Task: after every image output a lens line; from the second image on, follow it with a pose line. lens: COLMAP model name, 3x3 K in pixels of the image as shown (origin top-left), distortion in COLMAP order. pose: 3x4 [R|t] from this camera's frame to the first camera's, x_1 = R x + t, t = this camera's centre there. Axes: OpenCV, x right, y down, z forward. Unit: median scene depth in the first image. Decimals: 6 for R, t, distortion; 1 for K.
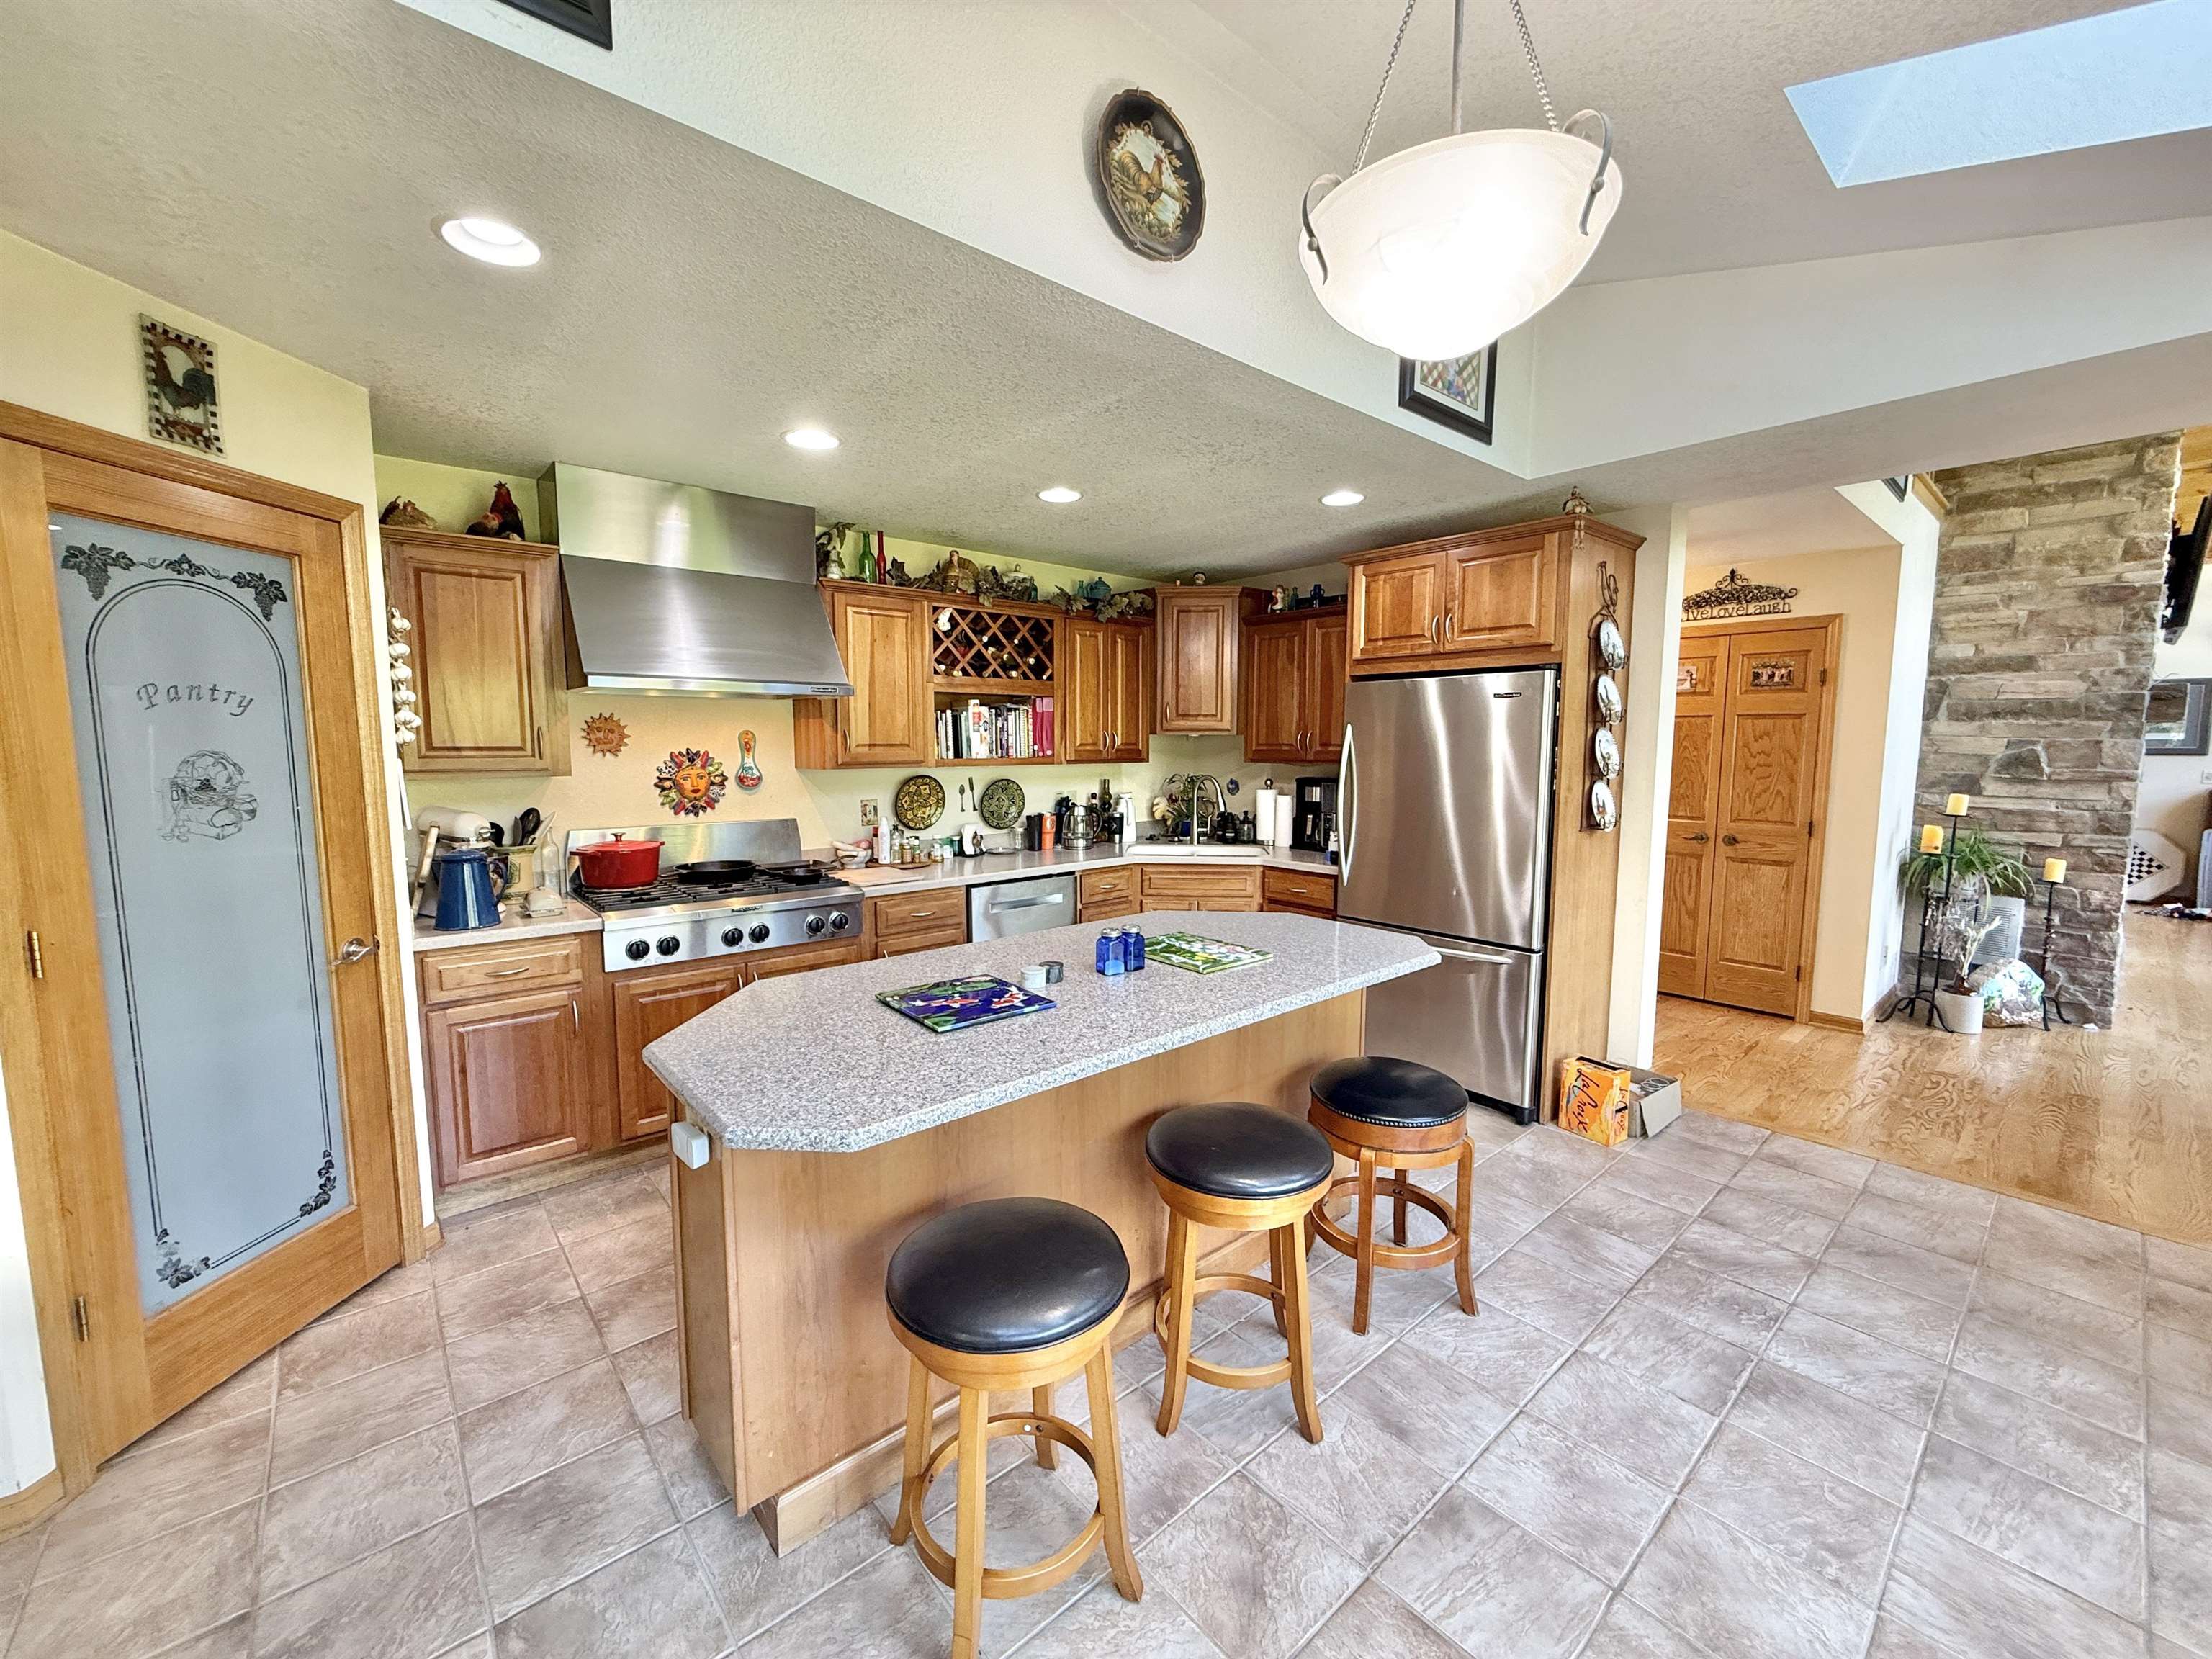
lens RADIAL K [[881.8, 0, 1101.5], [0, 881.8, 831.4], [0, 0, 1]] dist [-0.001673, 0.000859]
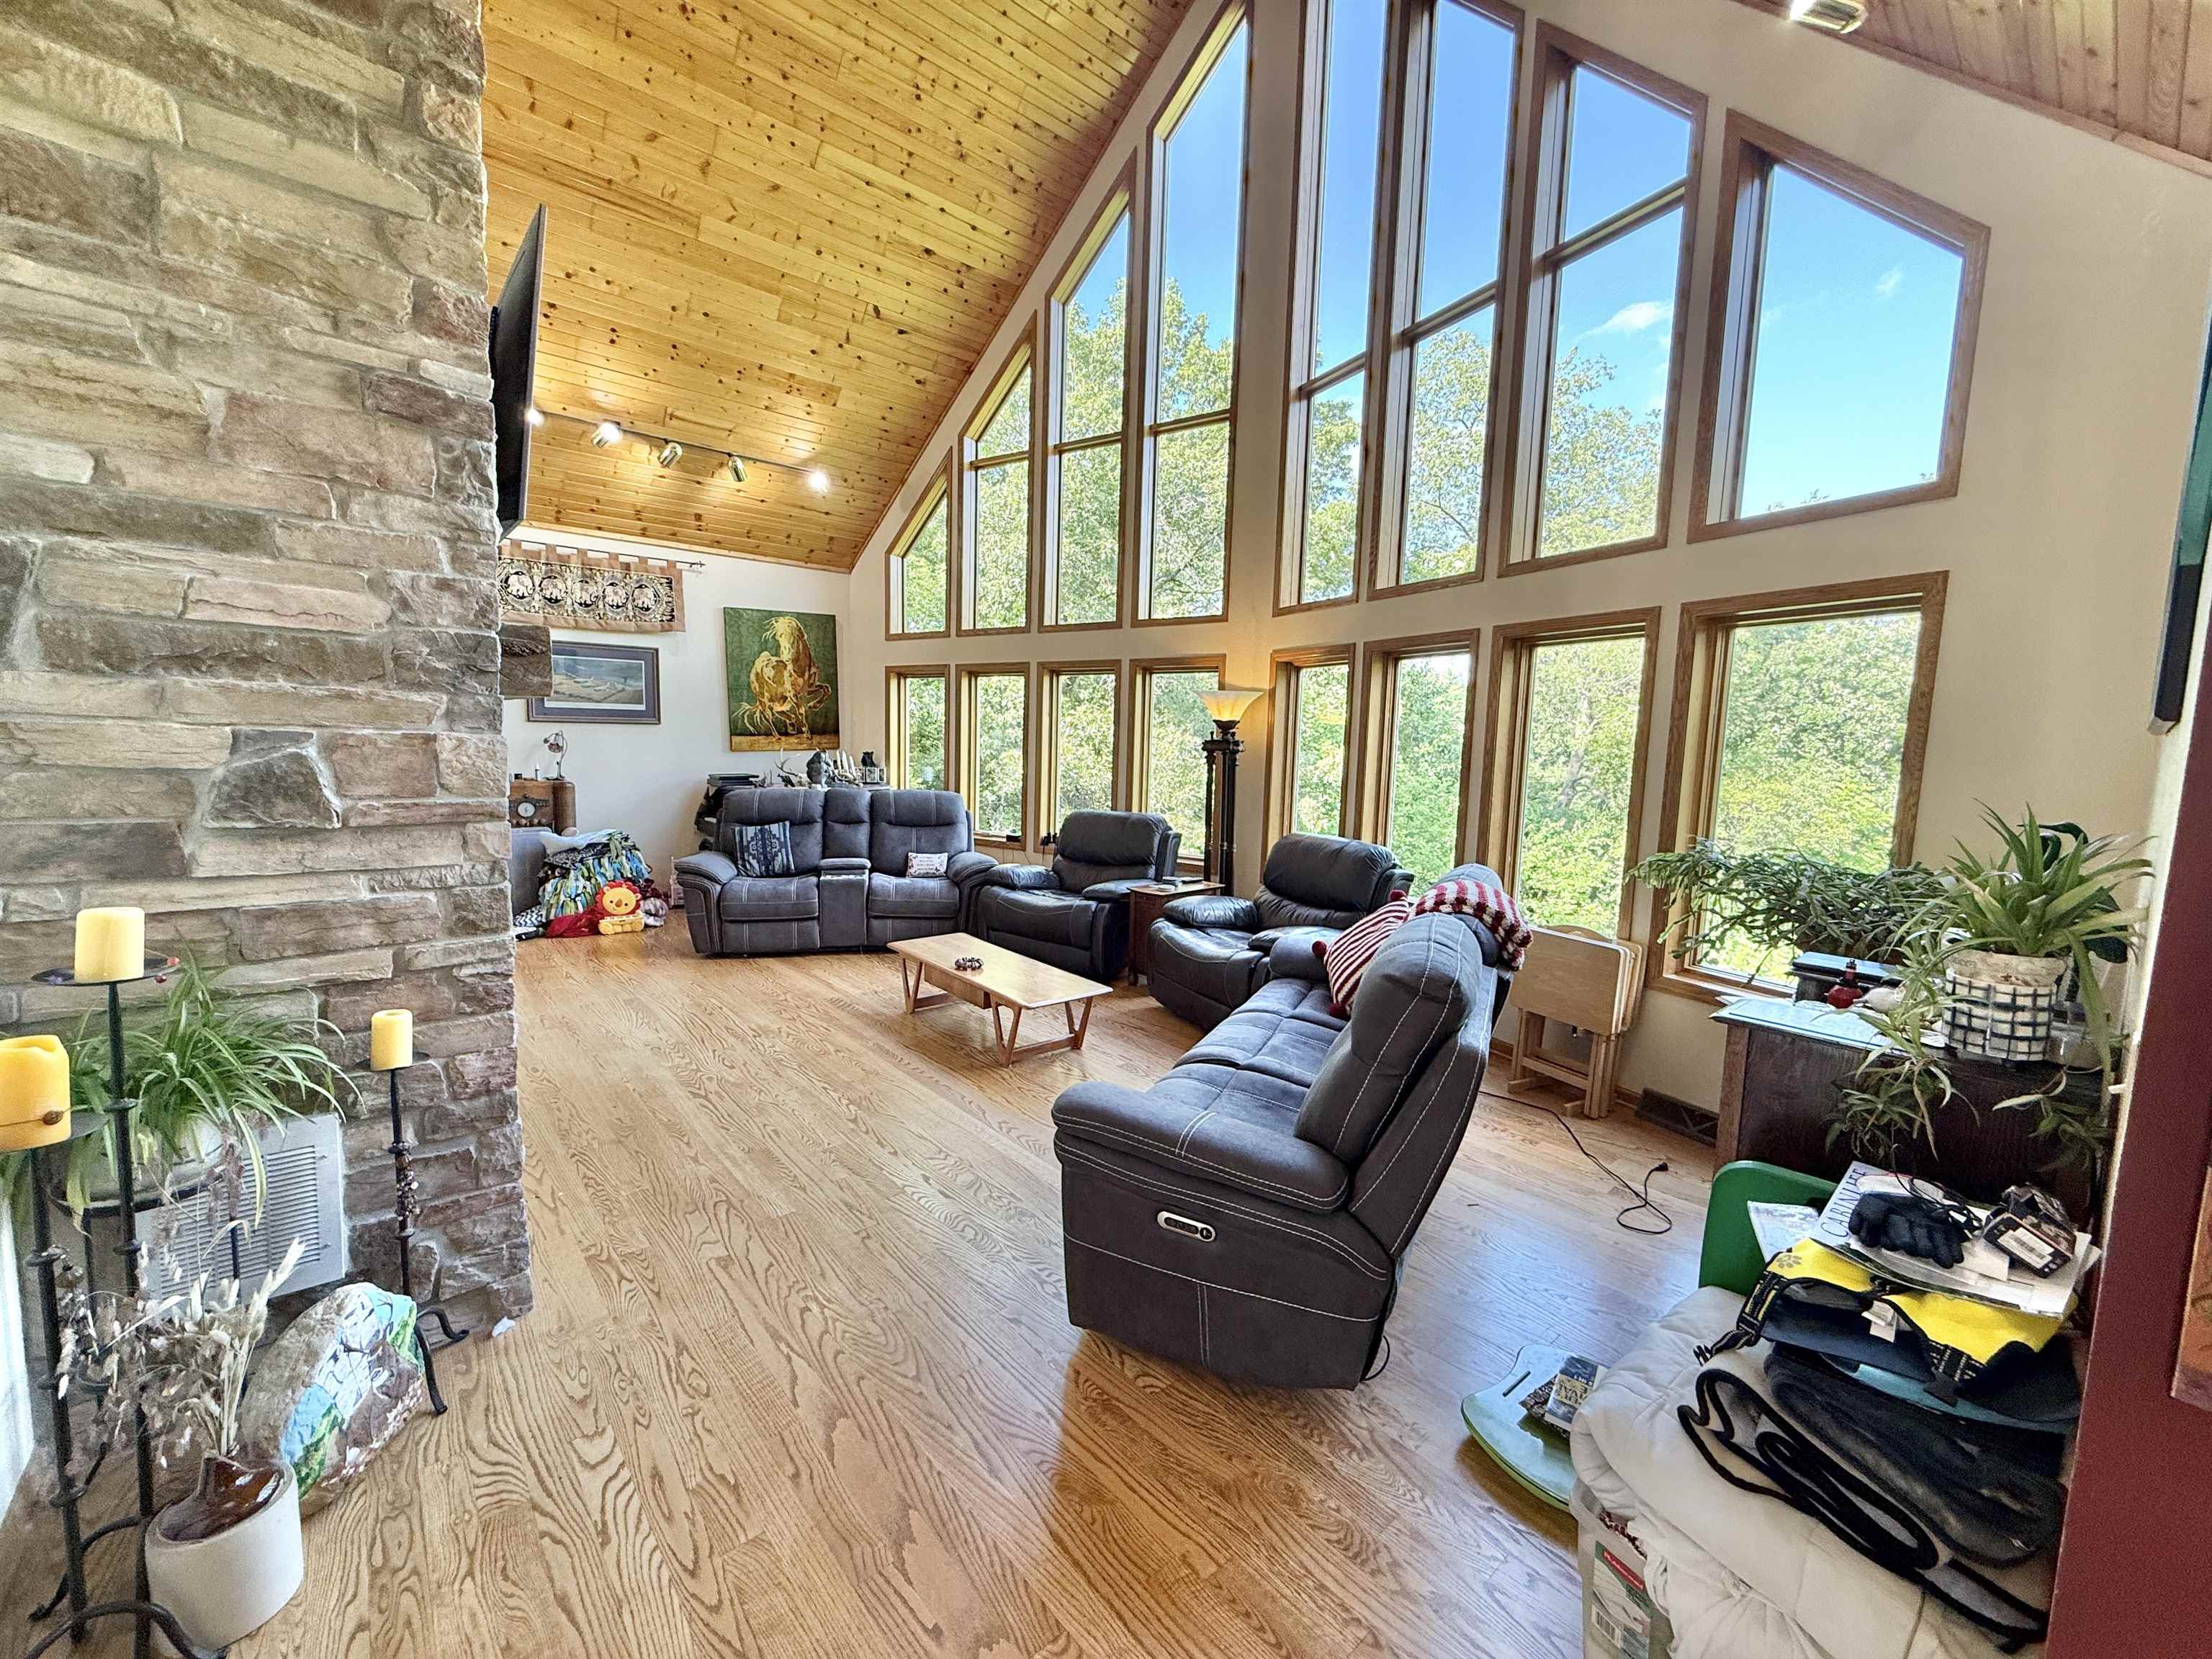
lens RADIAL K [[881.8, 0, 1096.8], [0, 881.8, 824.9], [0, 0, 1]] dist [-0.001673, 0.000859]
pose [[-0.002555, -0.099192, 0.995065, 0.666482], [0.078736, 0.991959, 0.099084, -0.074031], [-0.996892, 0.078601, 0.005276, 0.649819]]
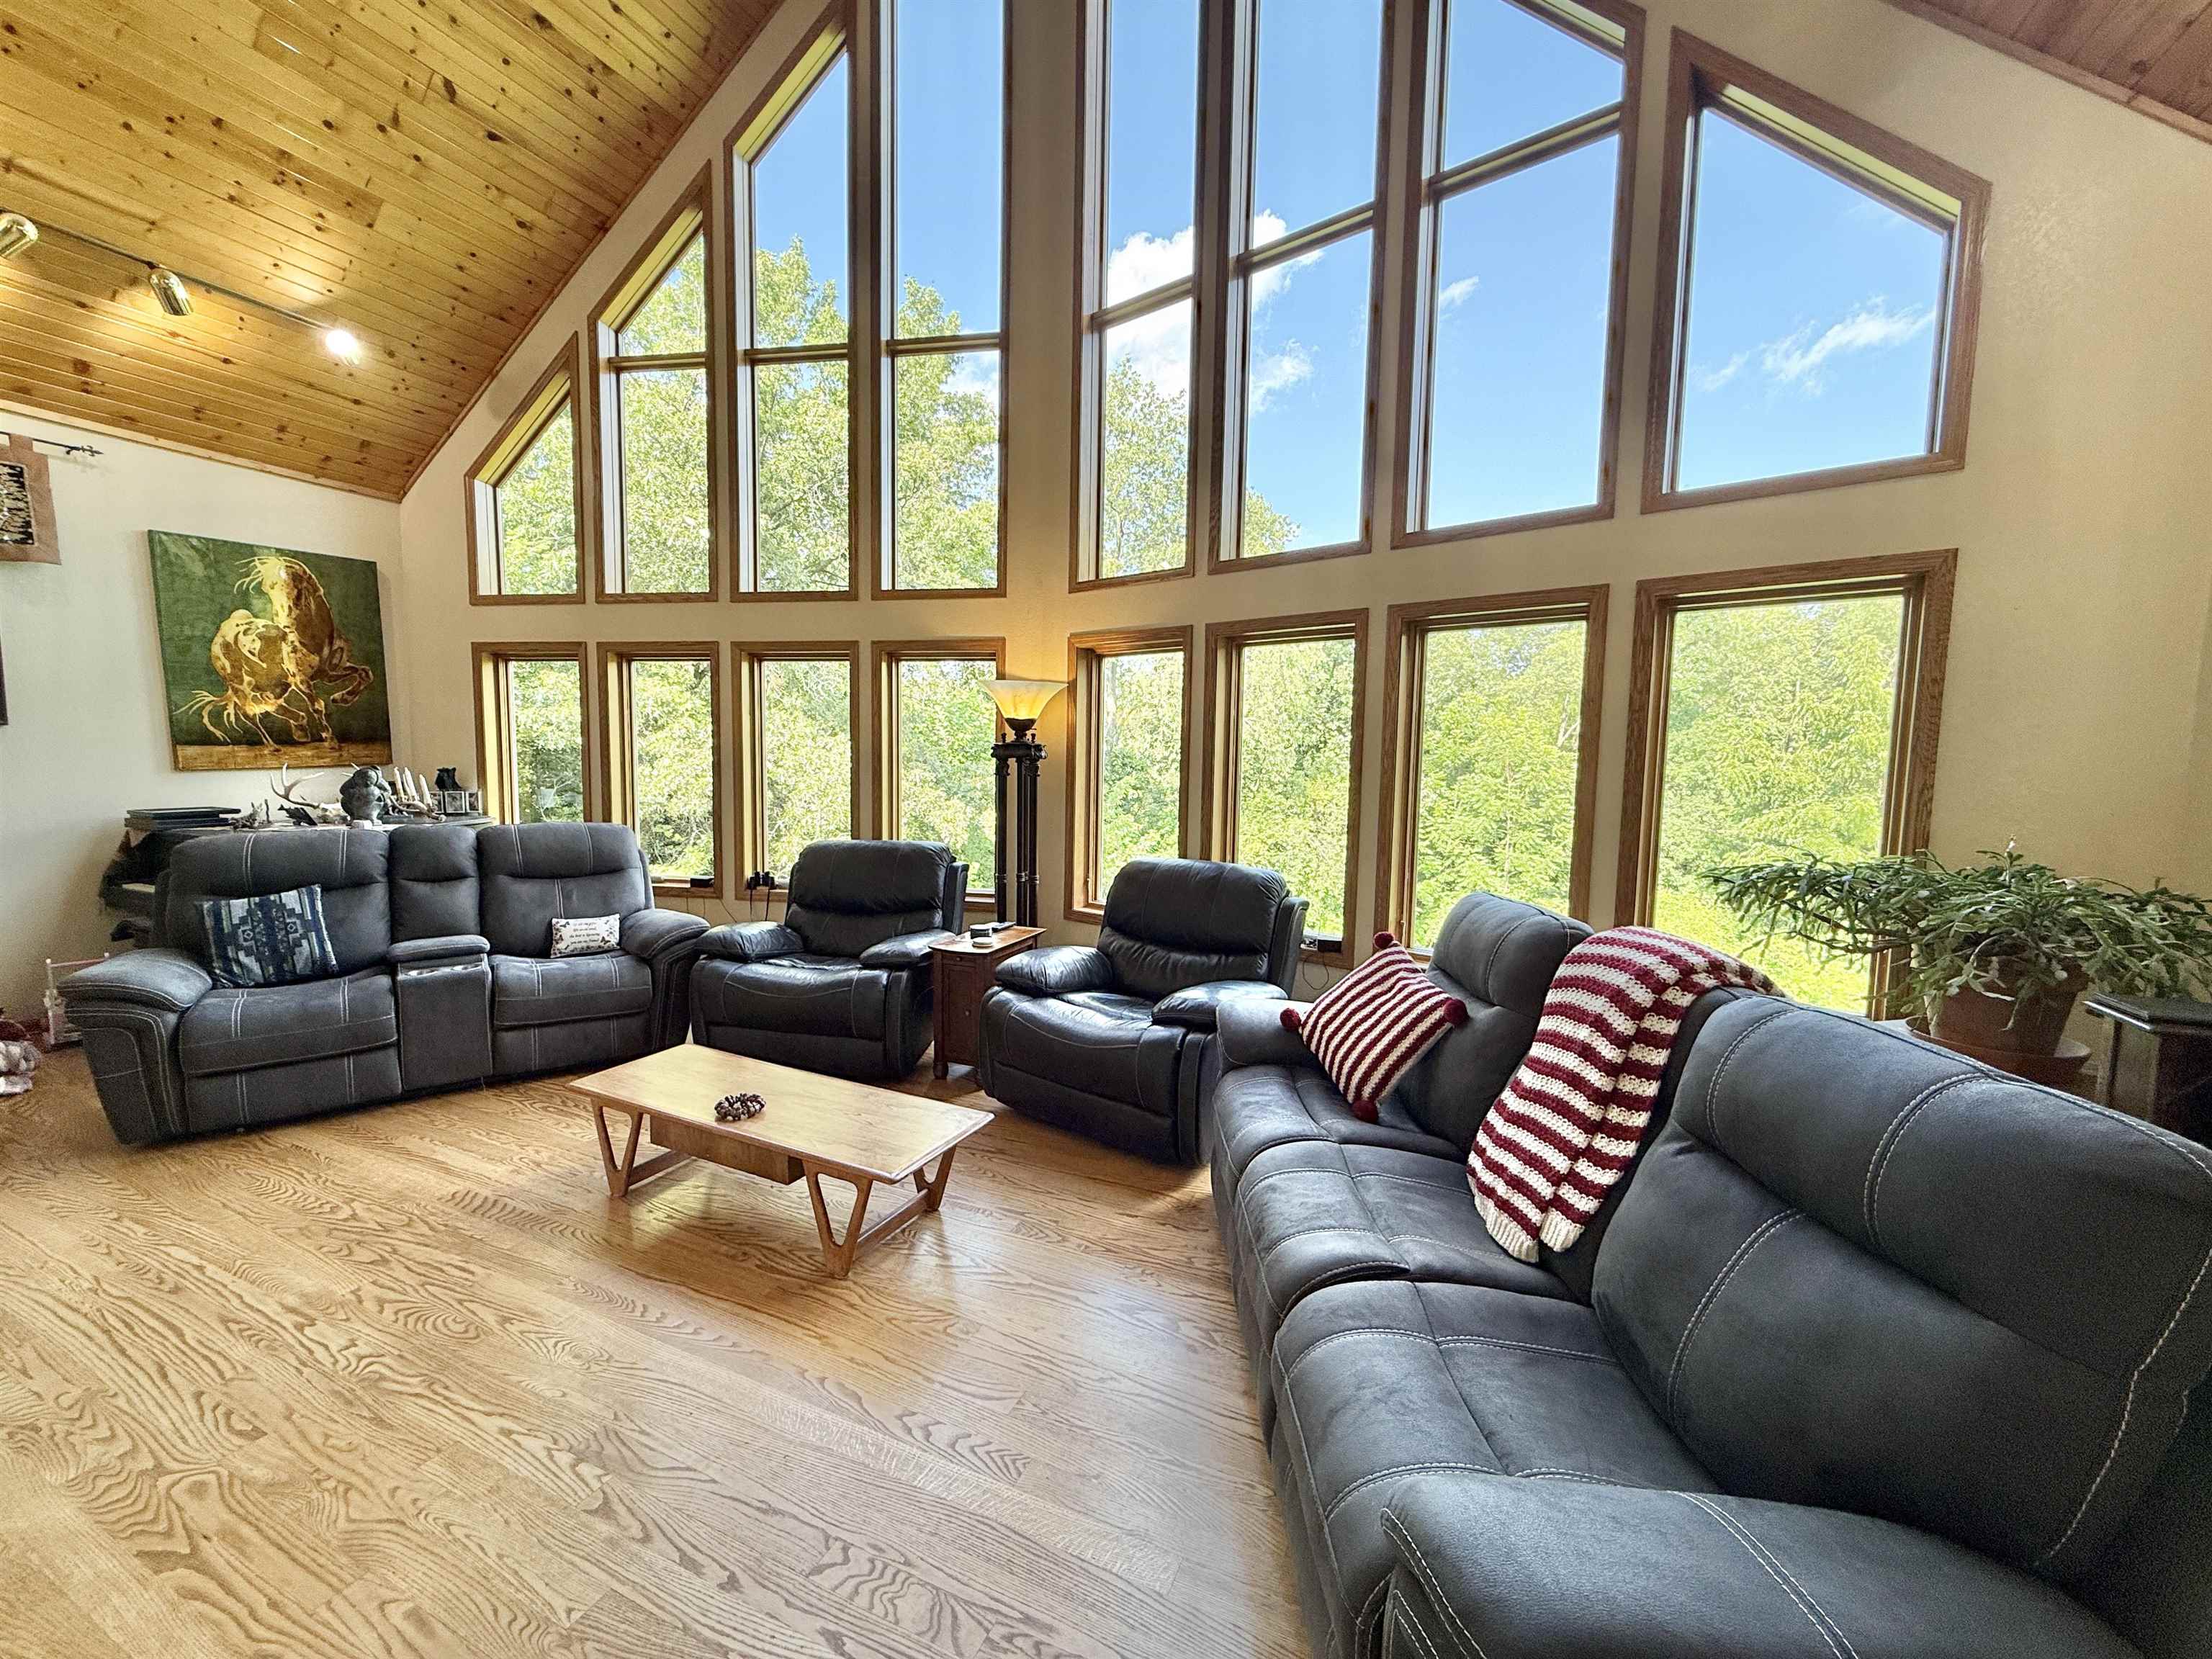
lens RADIAL K [[881.8, 0, 1099.4], [0, 881.8, 825.1], [0, 0, 1]] dist [-0.001673, 0.000859]
pose [[-0.420935, -0.077290, 0.903792, 0.991164], [0.079845, 0.989339, 0.121793, -0.078398], [-0.903570, 0.123430, -0.410277, 0.808491]]
